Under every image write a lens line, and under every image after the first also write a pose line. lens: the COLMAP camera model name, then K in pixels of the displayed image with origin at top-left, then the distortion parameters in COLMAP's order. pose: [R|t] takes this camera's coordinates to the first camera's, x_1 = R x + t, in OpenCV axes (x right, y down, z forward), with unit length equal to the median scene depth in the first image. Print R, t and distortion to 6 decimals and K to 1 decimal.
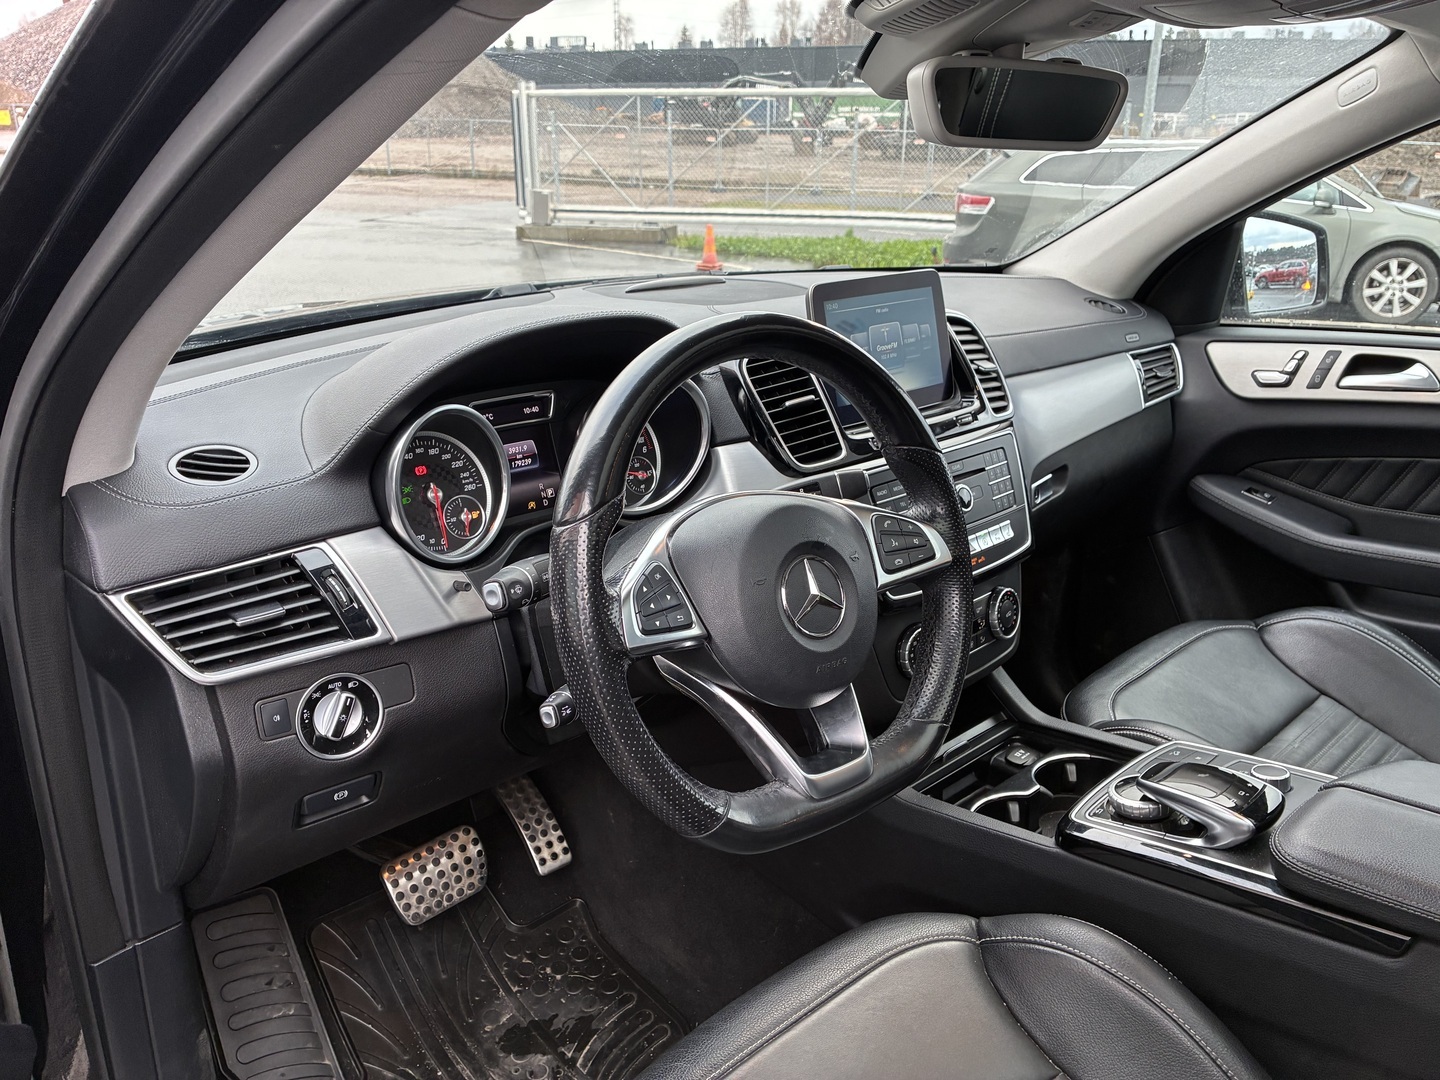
lens RADIAL K [[1089.4, 0, 723.6], [0, 1089.4, 545.9], [0, 0, 1]] dist [0.007351, 0.012527]
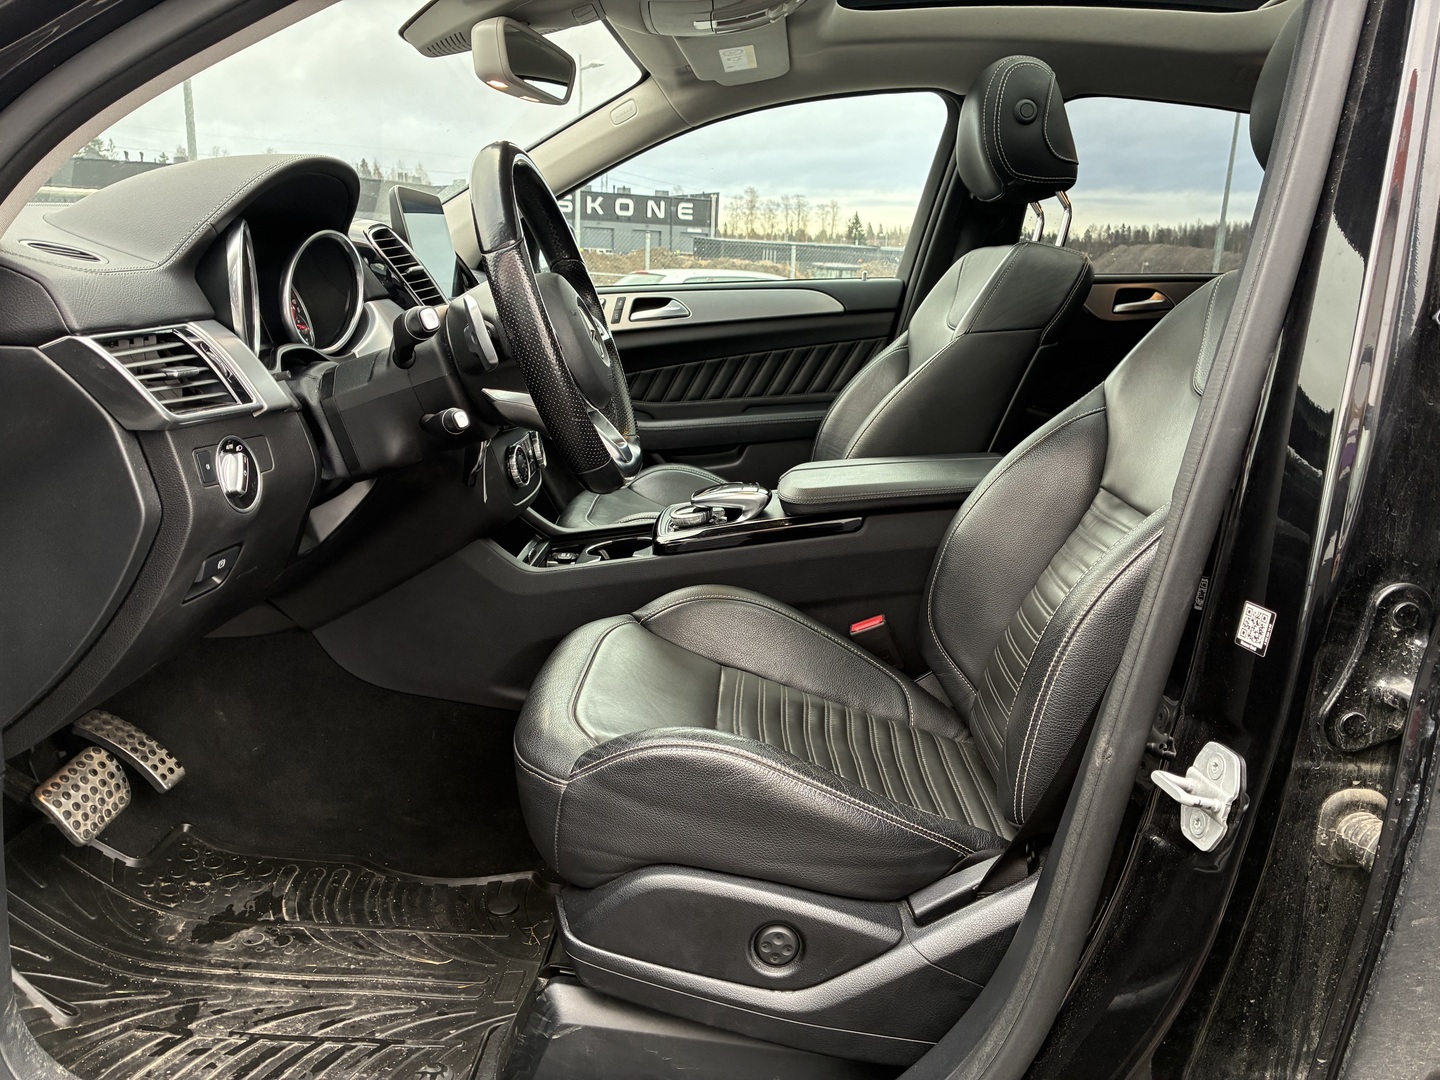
lens RADIAL K [[1089.4, 0, 718.6], [0, 1089.4, 542.4], [0, 0, 1]] dist [0.007351, 0.012527]
pose [[0.690160, -0.153080, 0.707281, -0.489183], [0.225346, 0.974237, -0.009033, 0.207176], [-0.687676, 0.165617, 0.706875, -0.075862]]
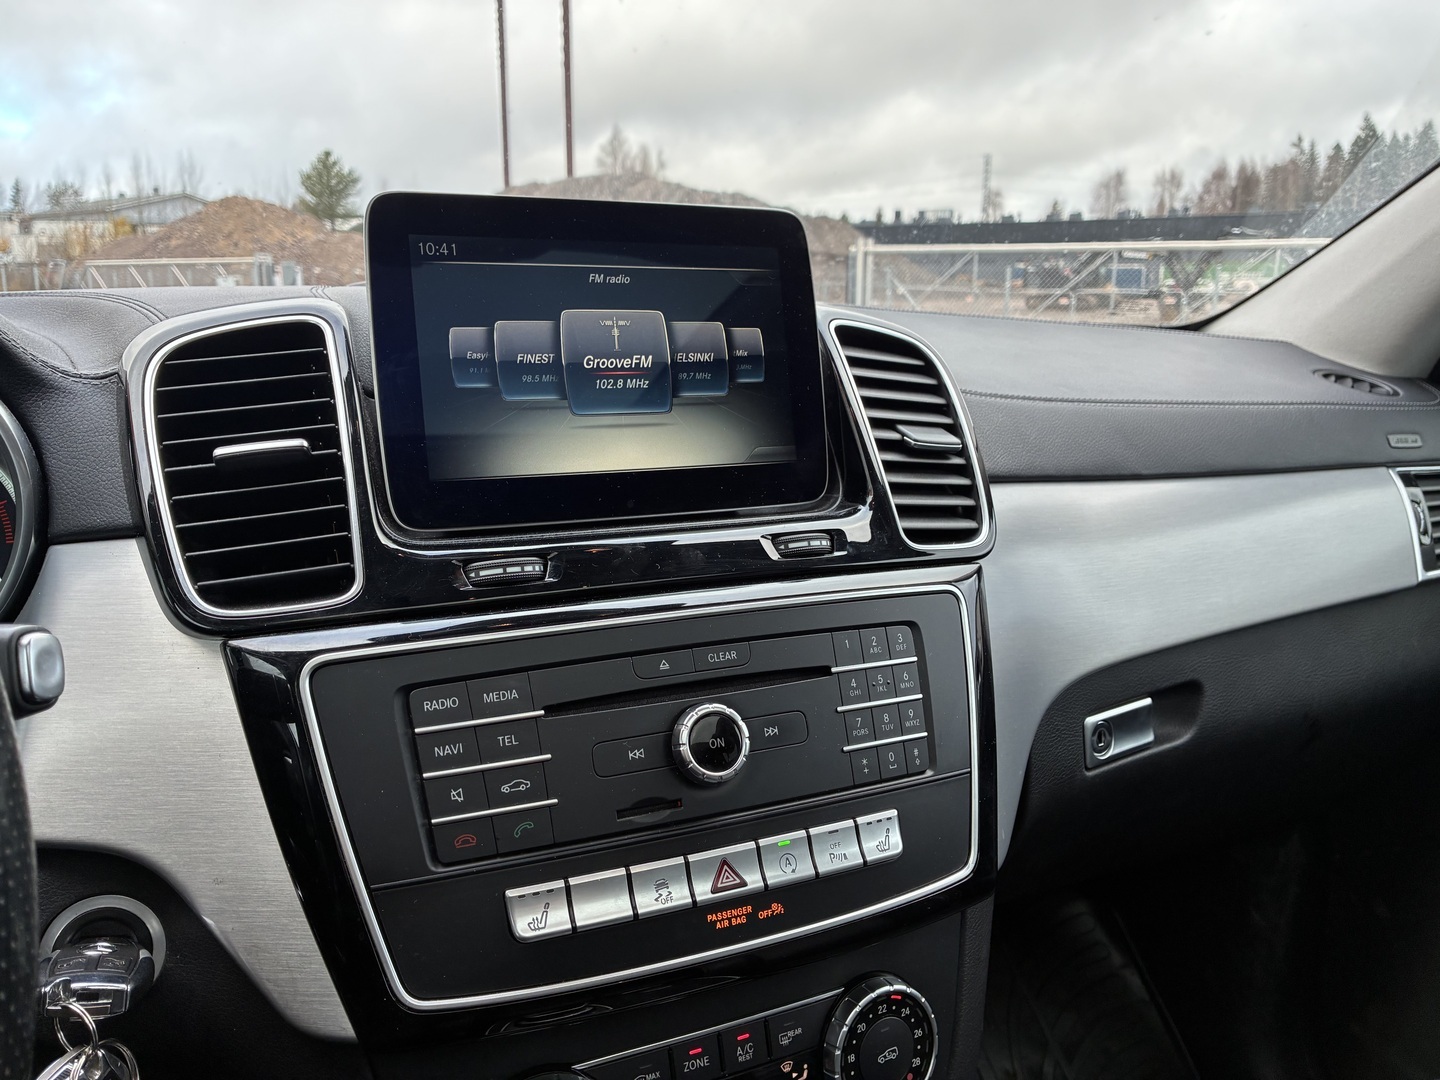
lens RADIAL K [[1089.4, 0, 711.1], [0, 1089.4, 528.8], [0, 0, 1]] dist [0.007351, 0.012527]
pose [[0.947384, 0.072796, -0.311711, 0.269034], [-0.119715, 0.983707, -0.134119, -0.053310], [0.296869, 0.164379, 0.940664, 0.510107]]
